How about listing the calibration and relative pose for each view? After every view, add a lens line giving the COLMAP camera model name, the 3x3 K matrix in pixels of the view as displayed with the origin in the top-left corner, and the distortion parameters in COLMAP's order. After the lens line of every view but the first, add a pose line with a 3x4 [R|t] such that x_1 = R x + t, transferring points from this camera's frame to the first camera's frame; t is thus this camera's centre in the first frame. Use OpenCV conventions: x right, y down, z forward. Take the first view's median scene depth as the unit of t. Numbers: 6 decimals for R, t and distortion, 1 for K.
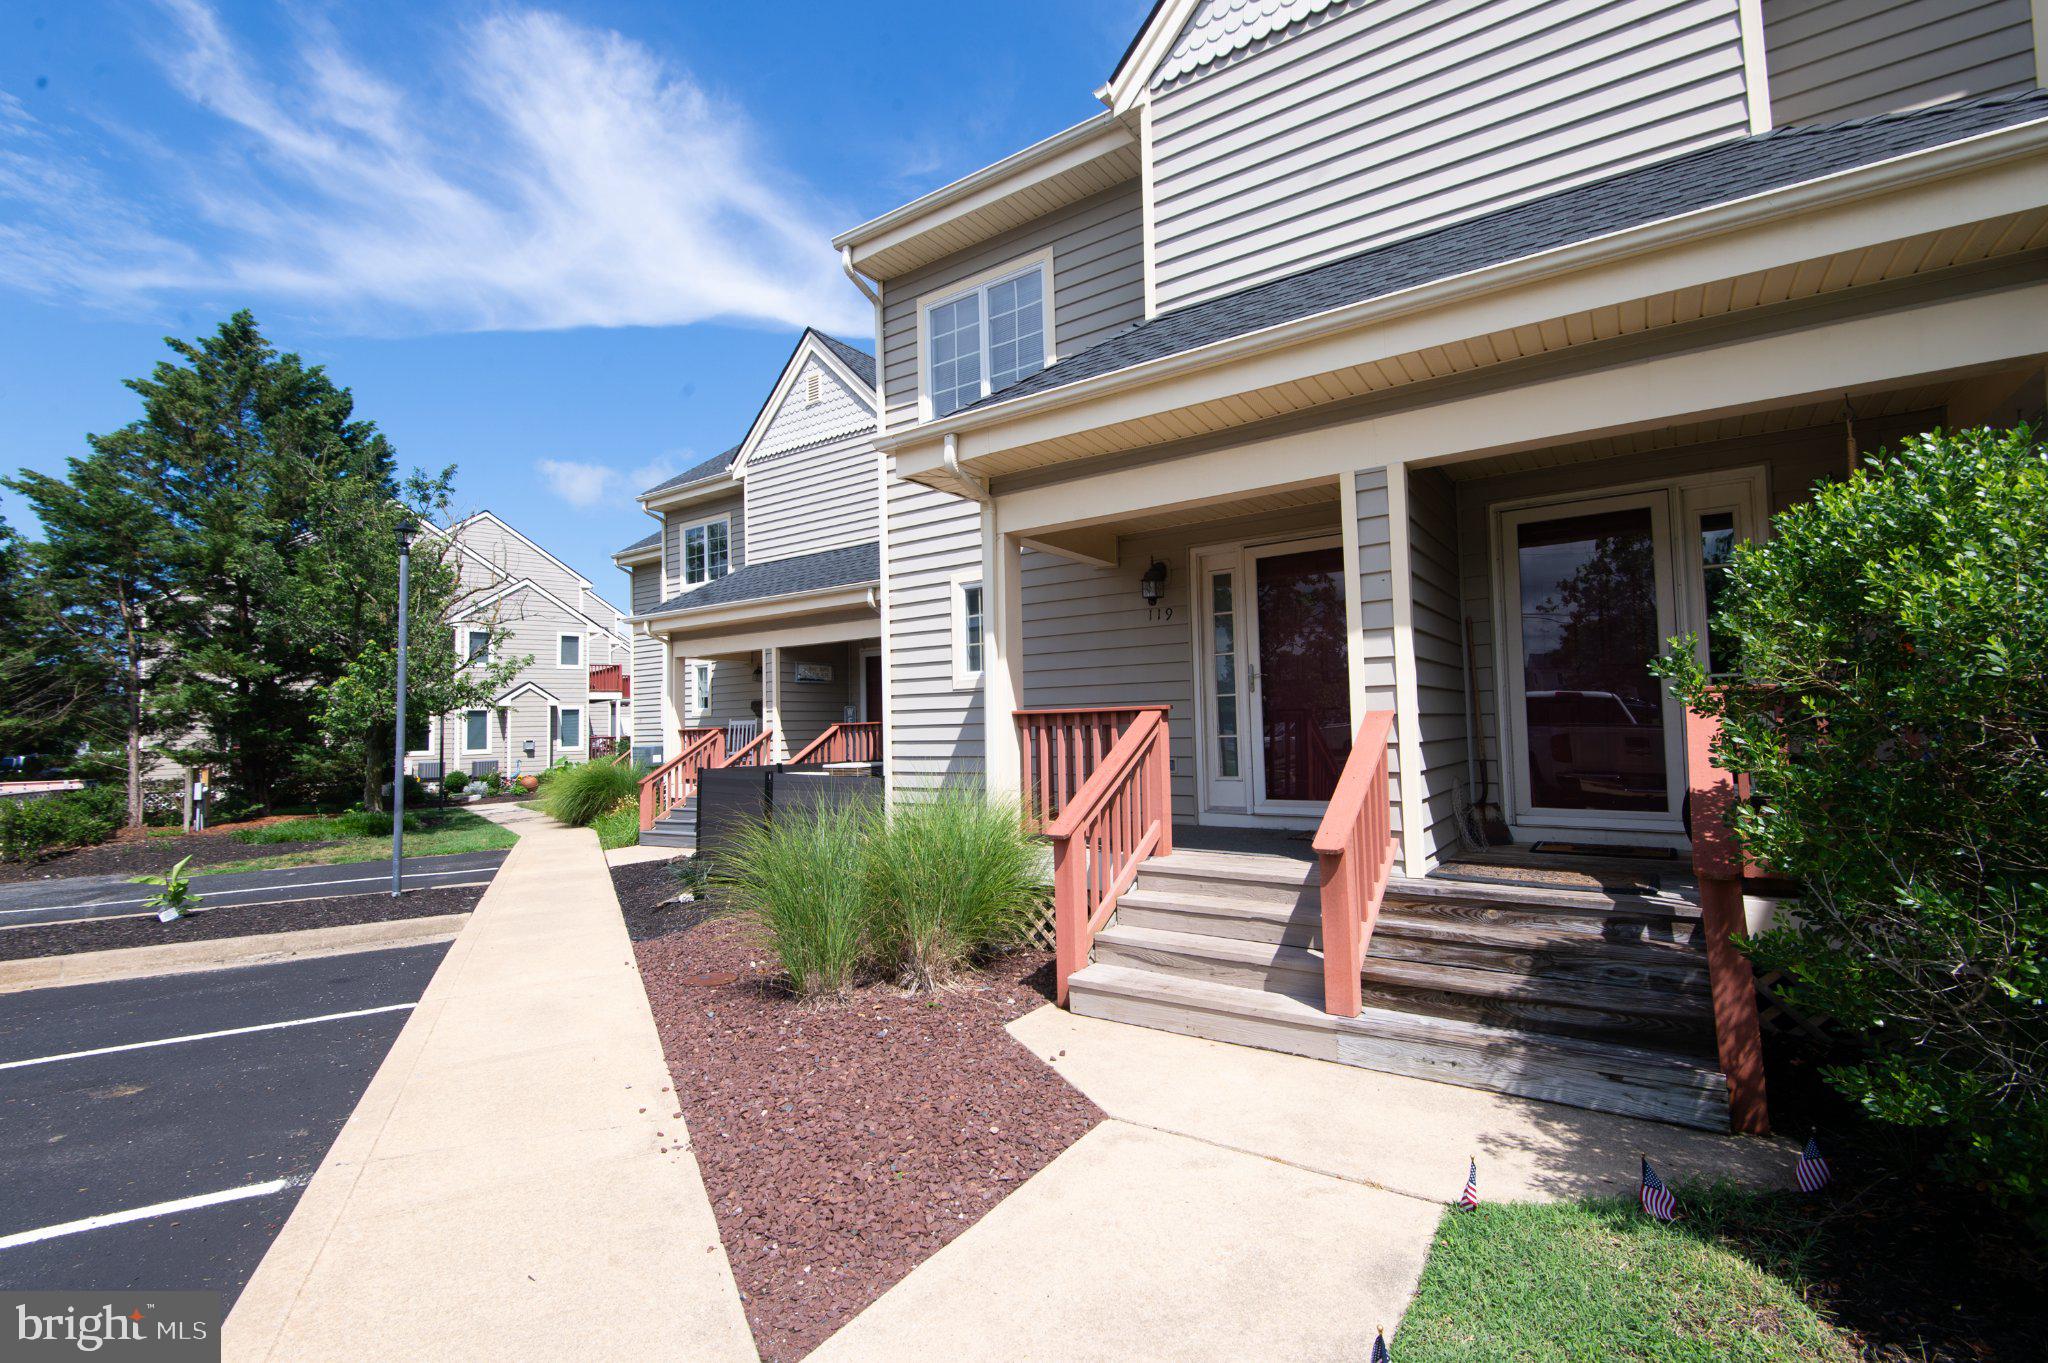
lens RADIAL K [[910.9, 0, 1041.5], [0, 910.9, 679.5], [0, 0, 1]] dist [0.018428, -0.011100]
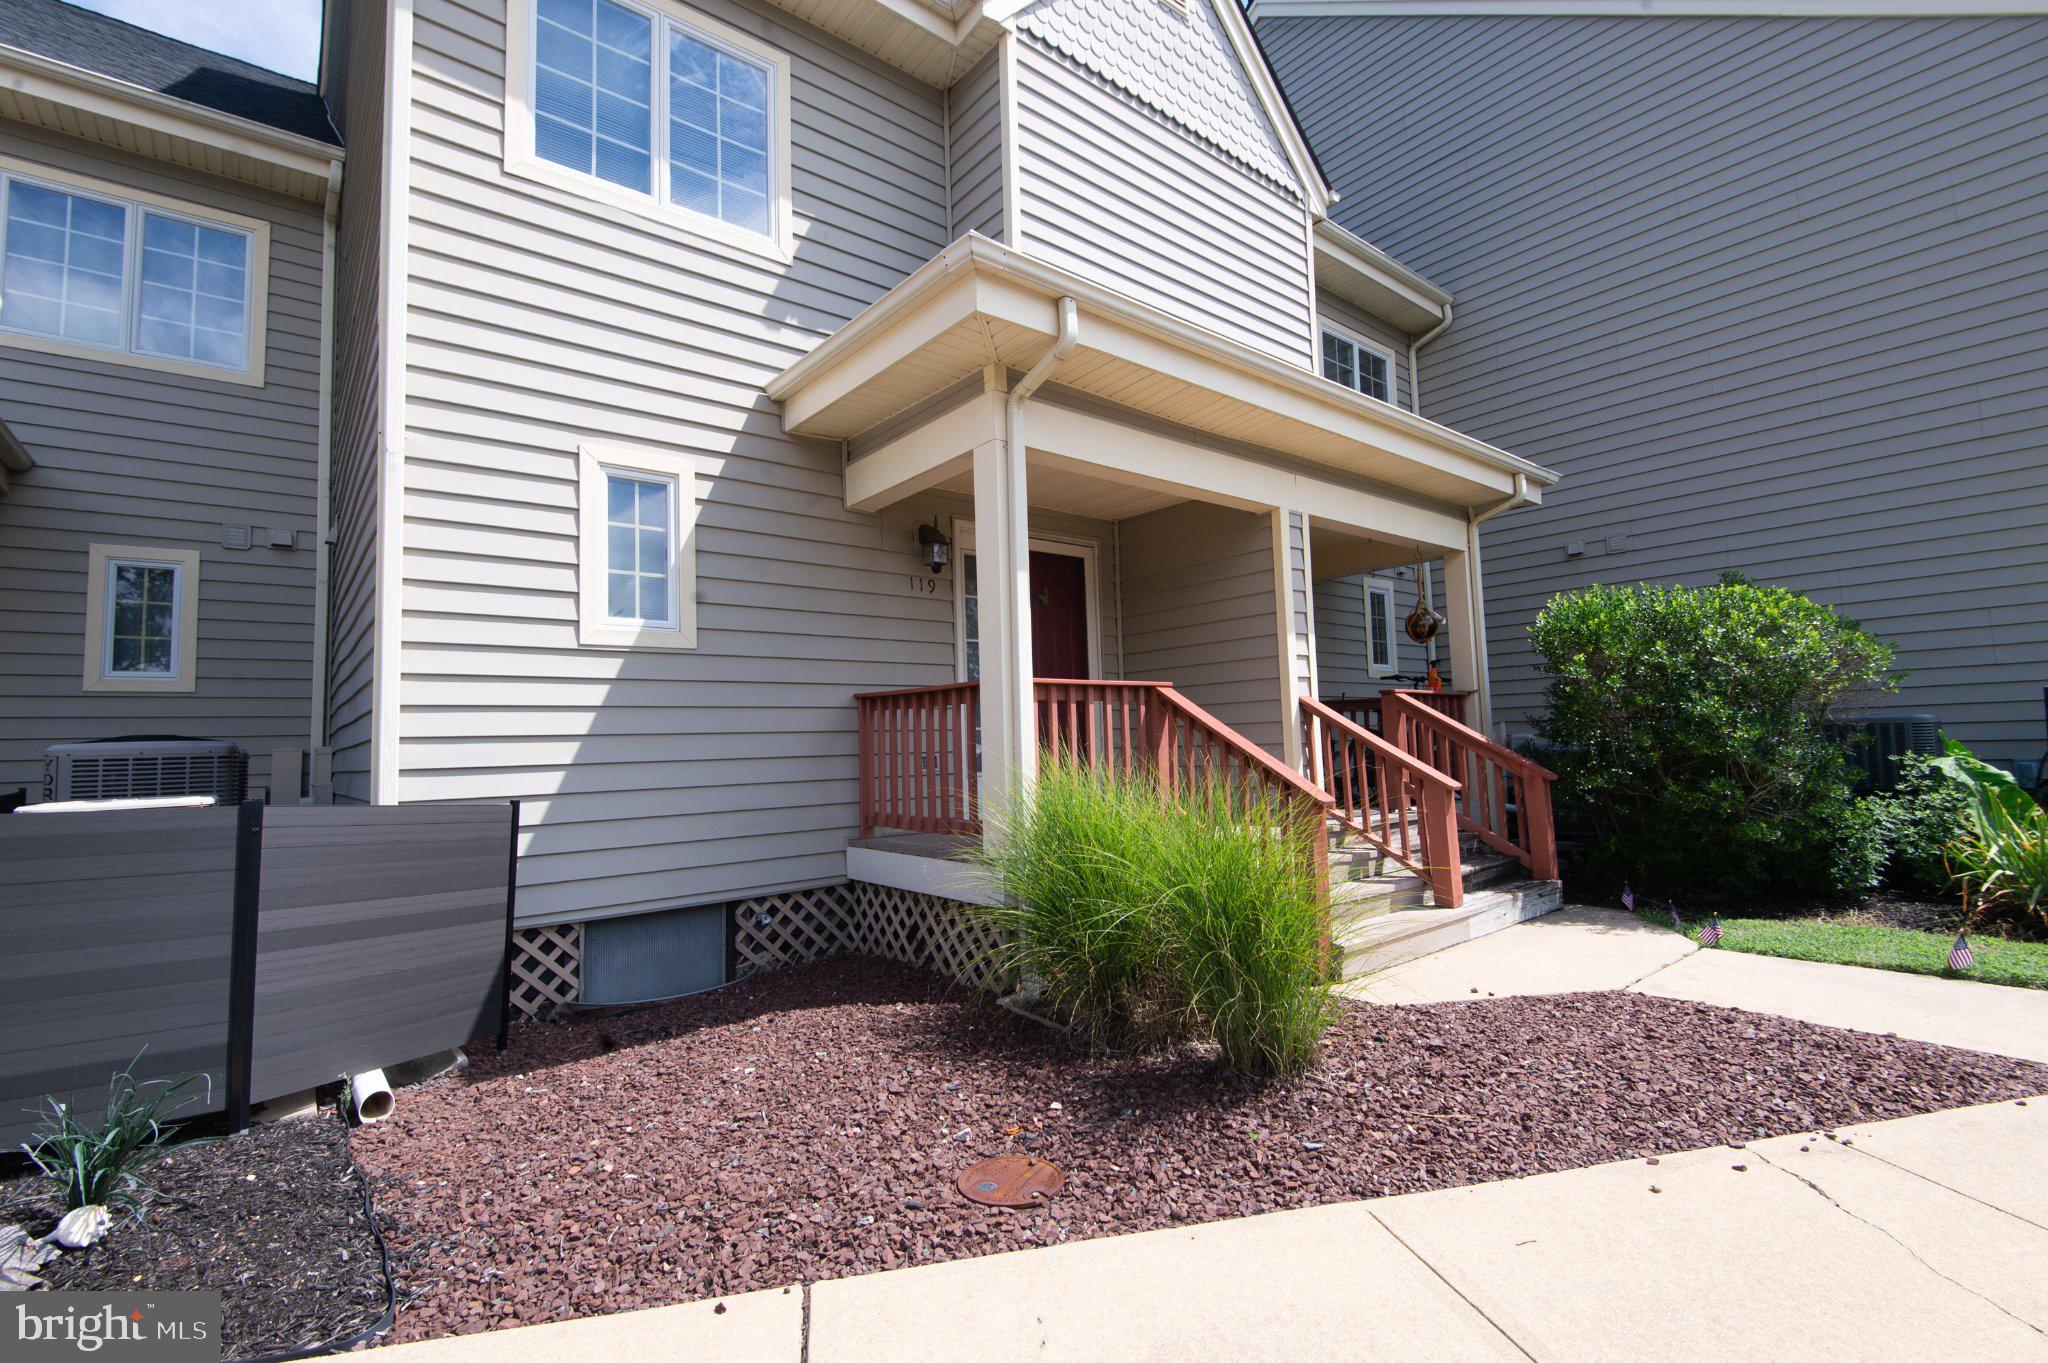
lens RADIAL K [[910.9, 0, 1036.0], [0, 910.9, 676.3], [0, 0, 1]] dist [0.018428, -0.011100]
pose [[0.285778, 0.079794, 0.954968, -0.804566], [-0.028837, 0.996792, -0.074659, 0.093053], [-0.957862, -0.006203, 0.287162, 0.808888]]
